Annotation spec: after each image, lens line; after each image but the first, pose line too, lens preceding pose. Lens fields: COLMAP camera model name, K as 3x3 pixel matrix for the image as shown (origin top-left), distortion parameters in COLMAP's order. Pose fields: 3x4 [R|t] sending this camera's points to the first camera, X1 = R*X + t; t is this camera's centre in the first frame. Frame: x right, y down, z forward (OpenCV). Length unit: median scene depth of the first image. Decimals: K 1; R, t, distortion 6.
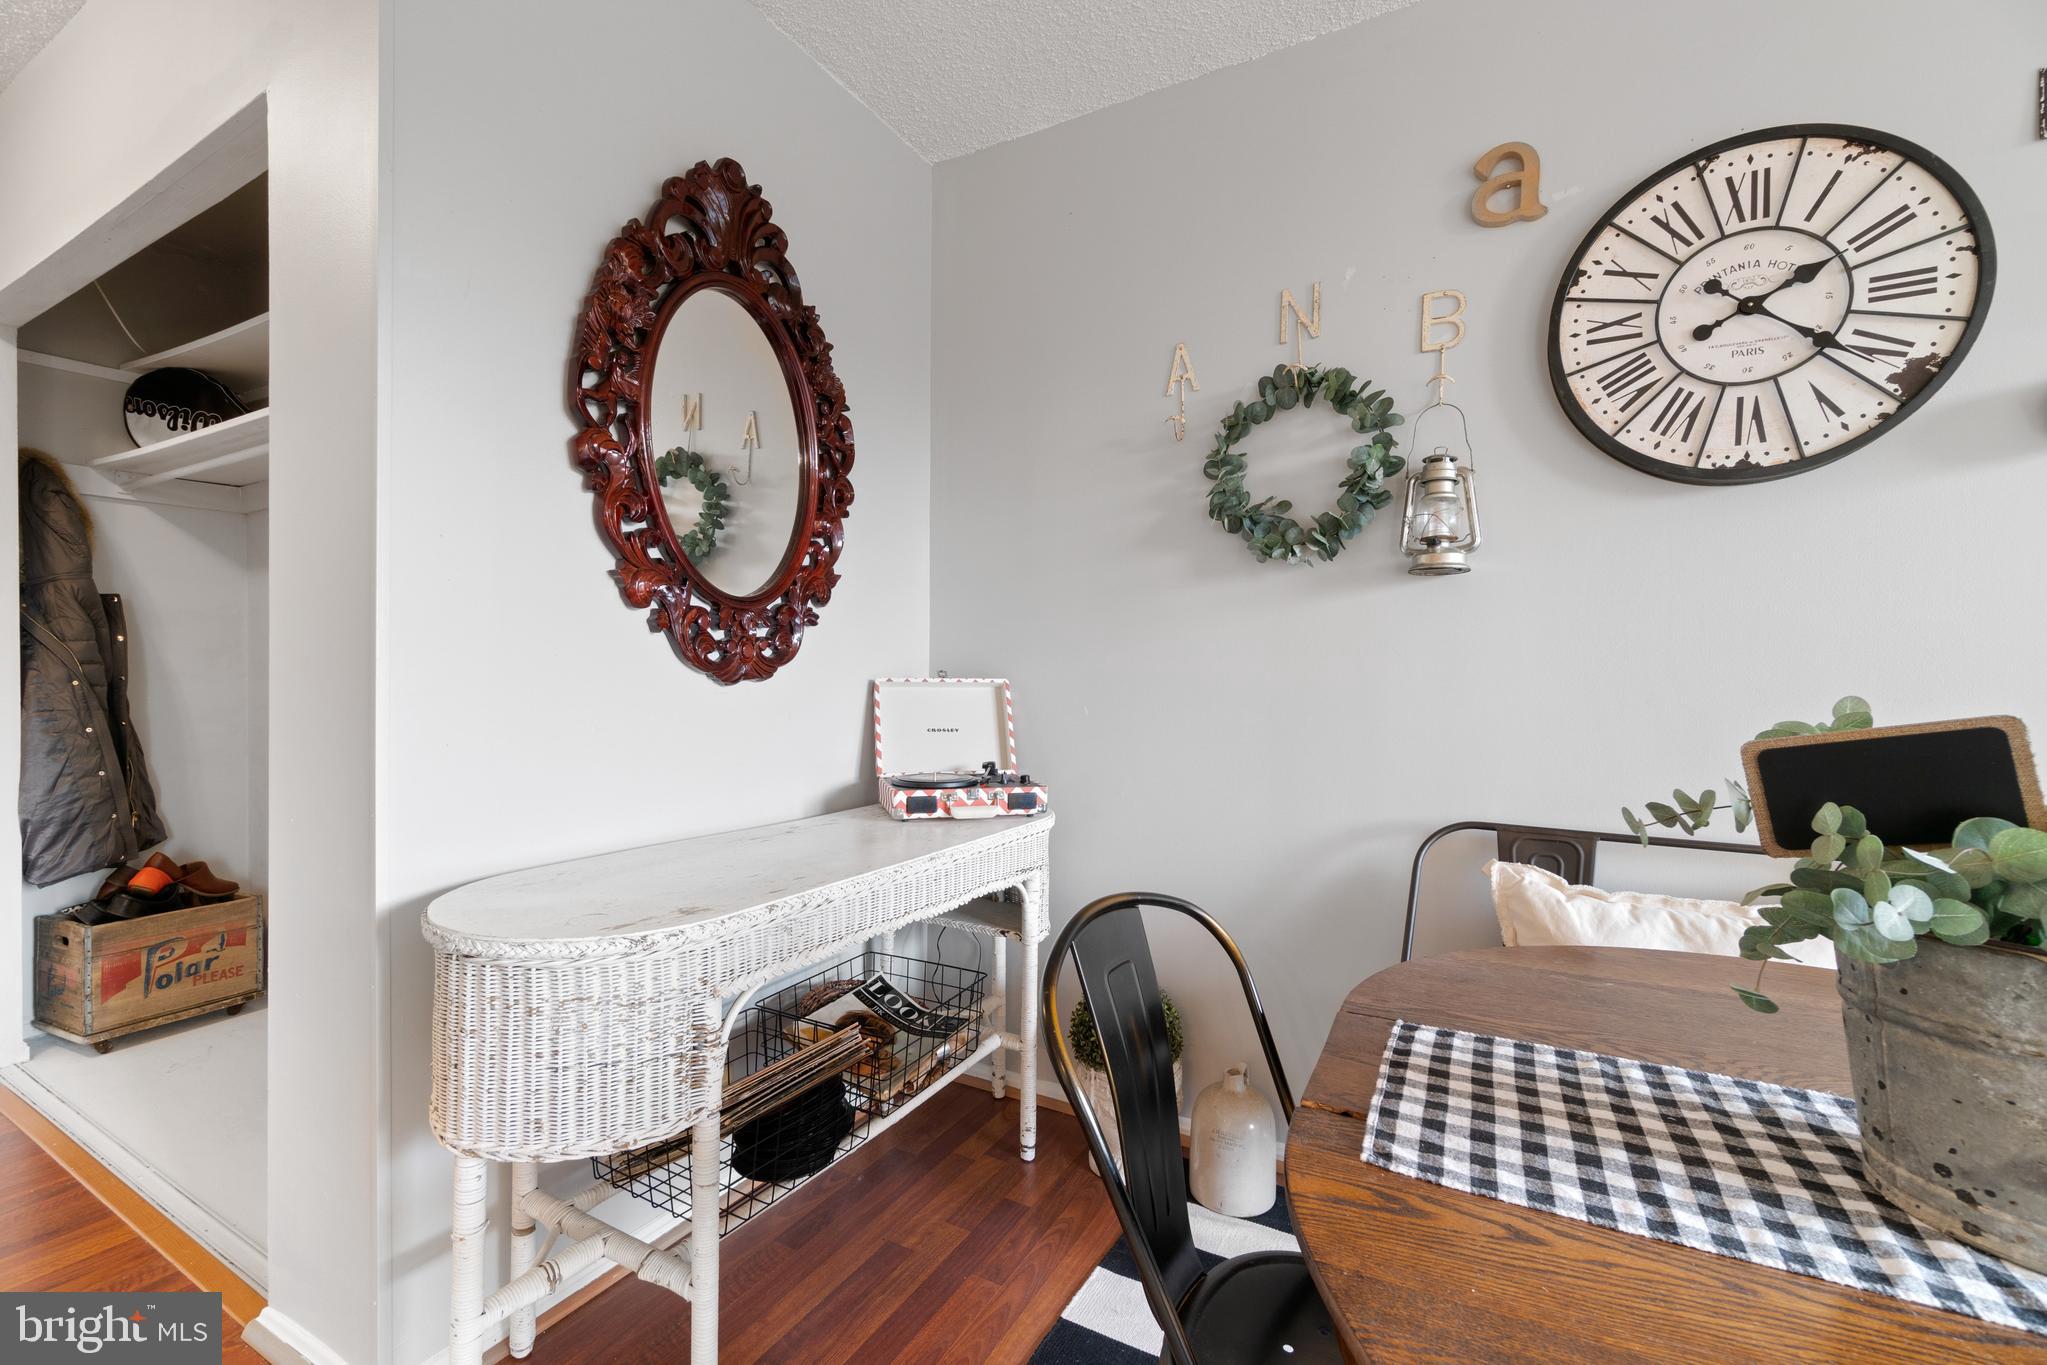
lens RADIAL K [[877.7, 0, 1013.8], [0, 877.7, 685.4], [0, 0, 1]] dist [-0.007060, 0.001832]
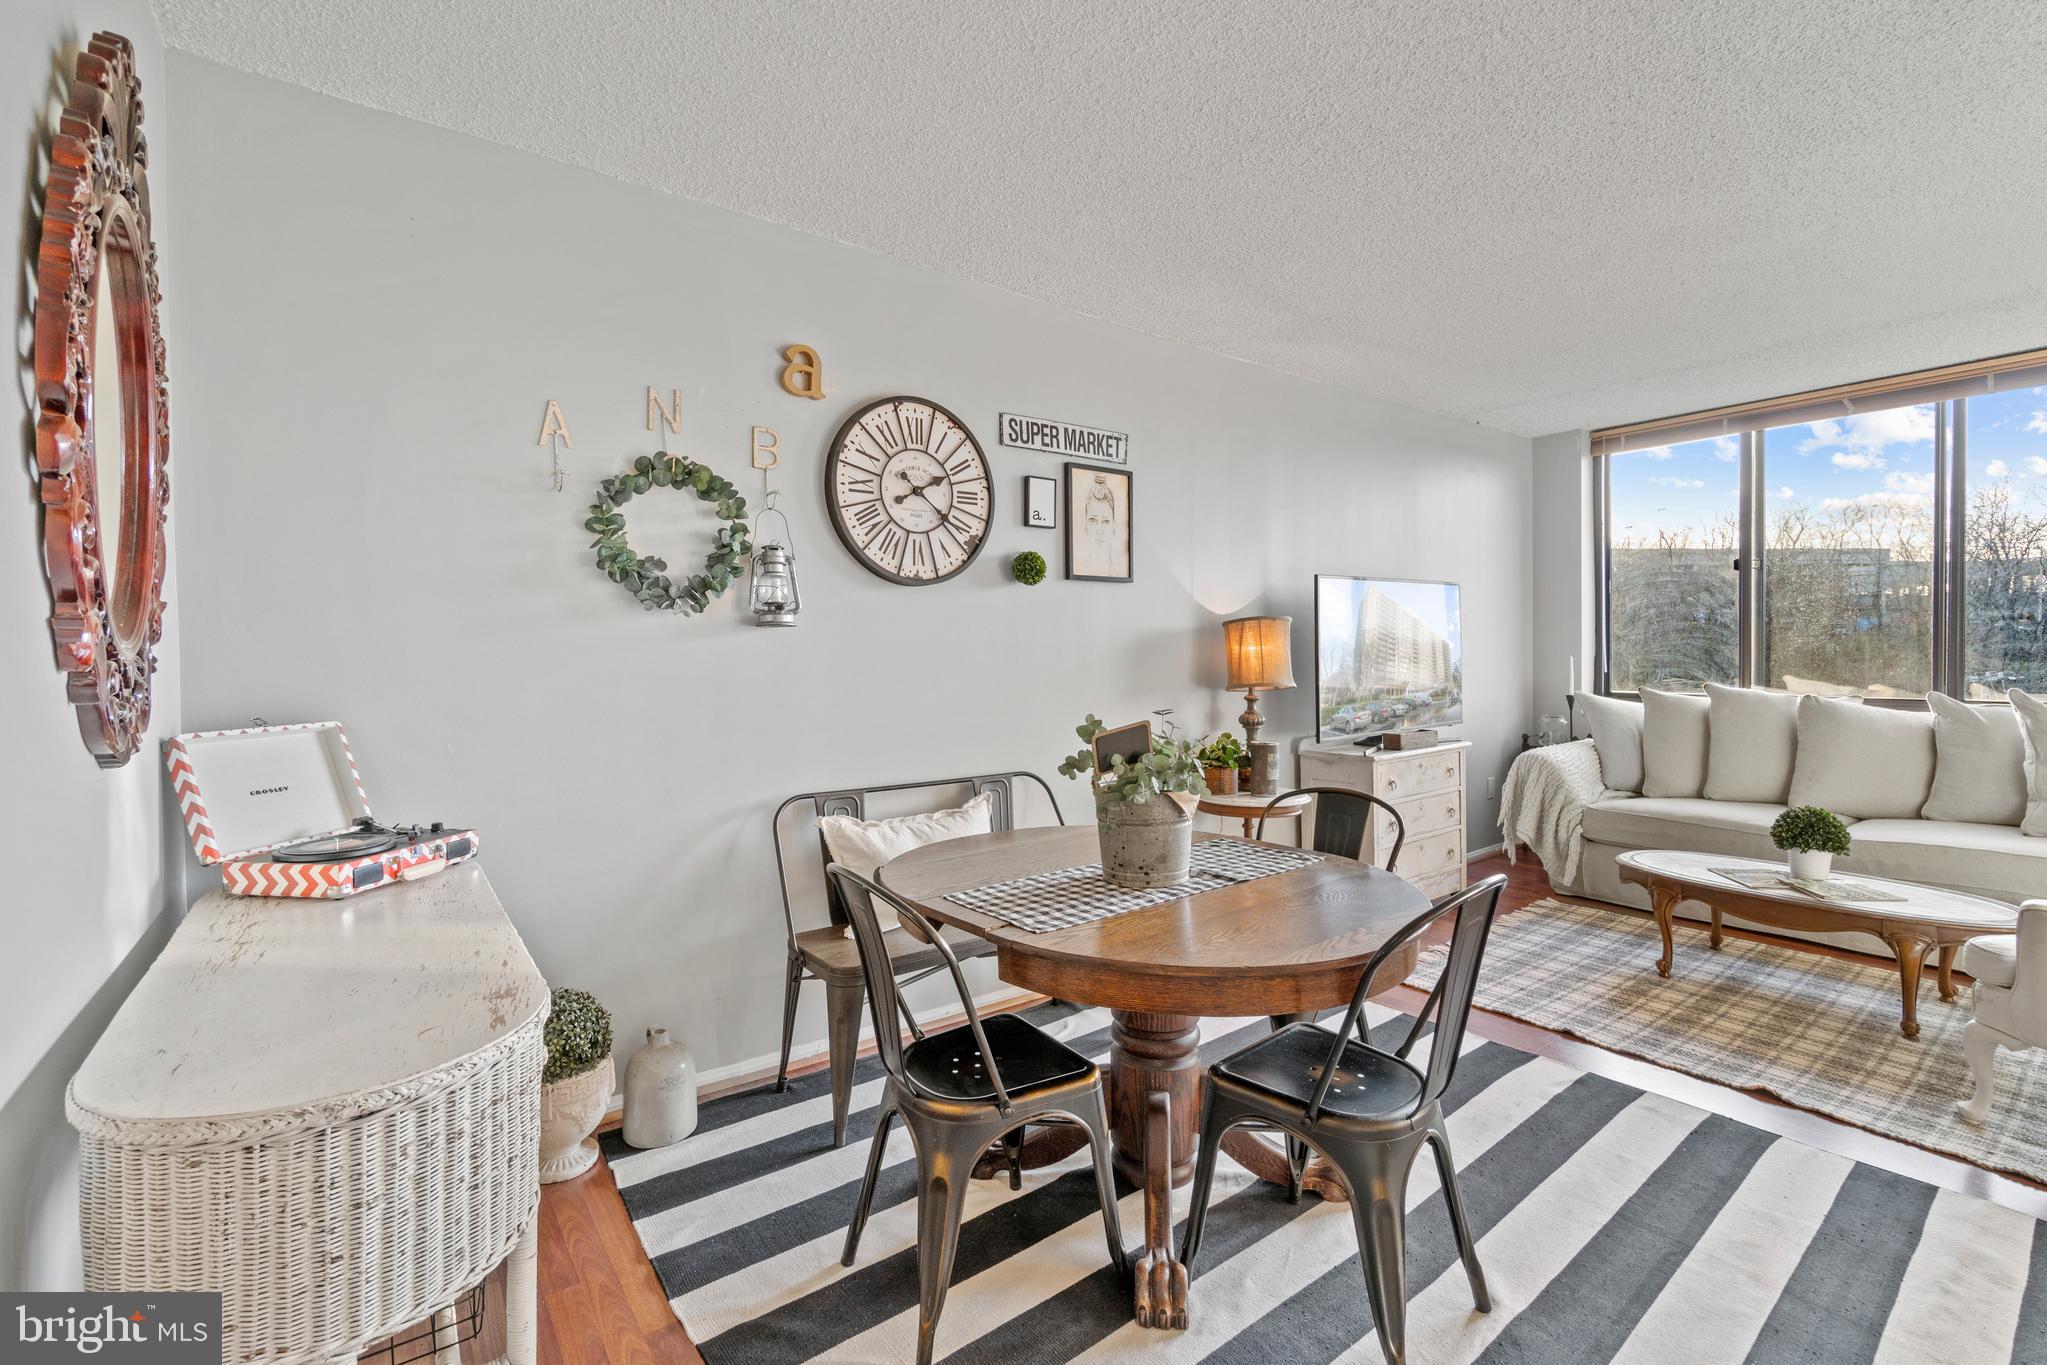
lens RADIAL K [[877.7, 0, 1012.3], [0, 877.7, 685.8], [0, 0, 1]] dist [-0.007060, 0.001832]
pose [[0.413941, -0.042820, 0.909296, -0.673096], [0.026483, 0.999037, 0.034990, -0.072179], [-0.909918, 0.009597, 0.414677, 0.045405]]
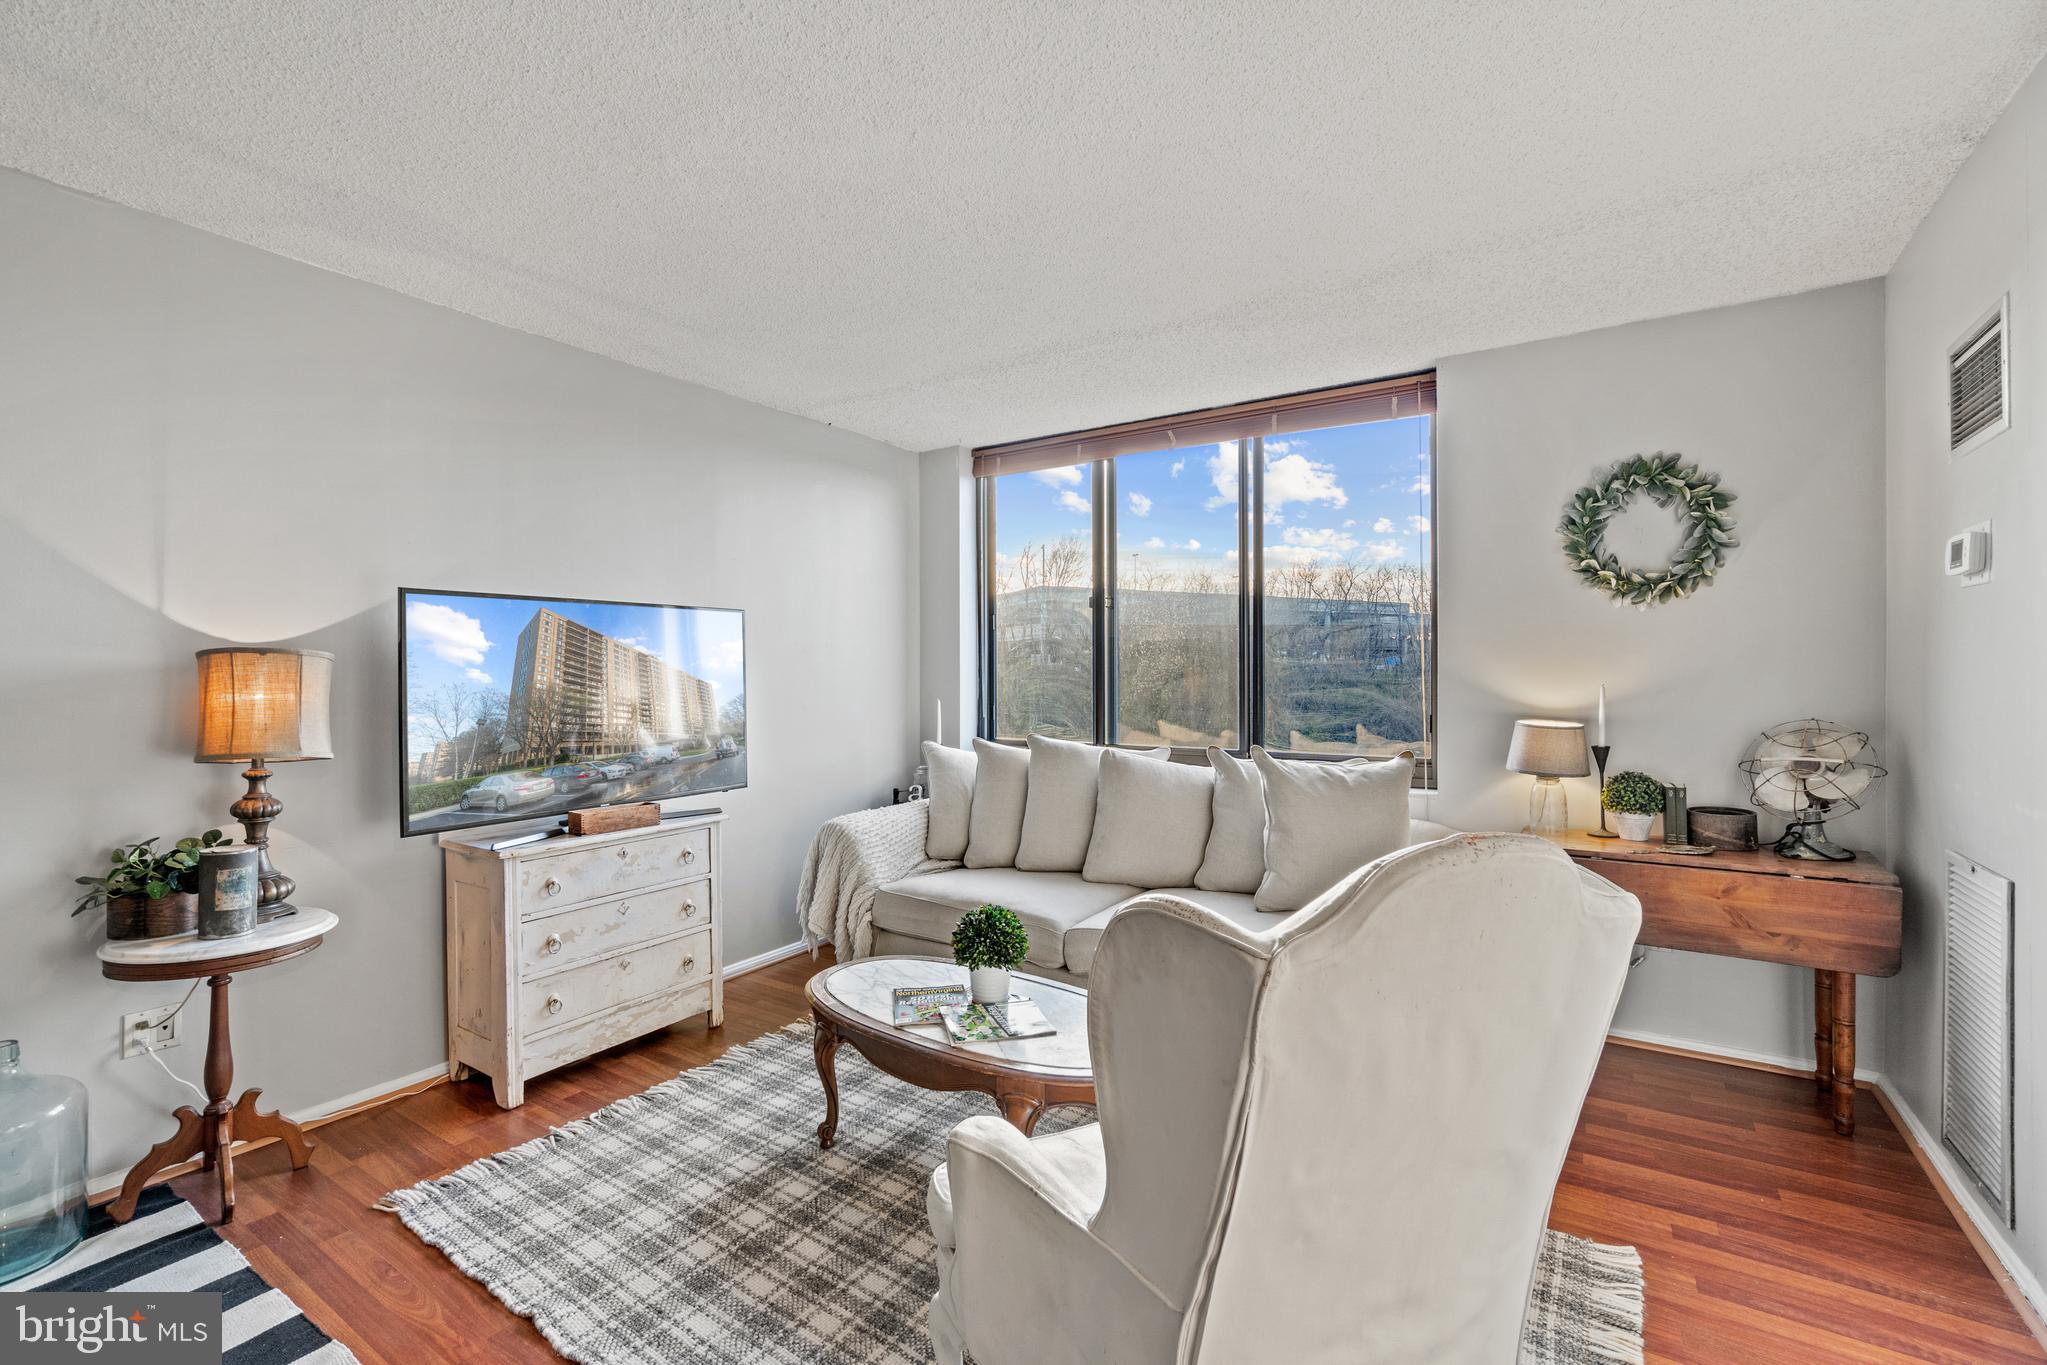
lens RADIAL K [[877.7, 0, 1011.8], [0, 877.7, 674.4], [0, 0, 1]] dist [-0.007060, 0.001832]
pose [[0.073459, -0.003609, 0.997292, 0.202528], [0.009428, 0.999951, 0.002925, -0.100221], [-0.997254, 0.009188, 0.073490, -0.835745]]
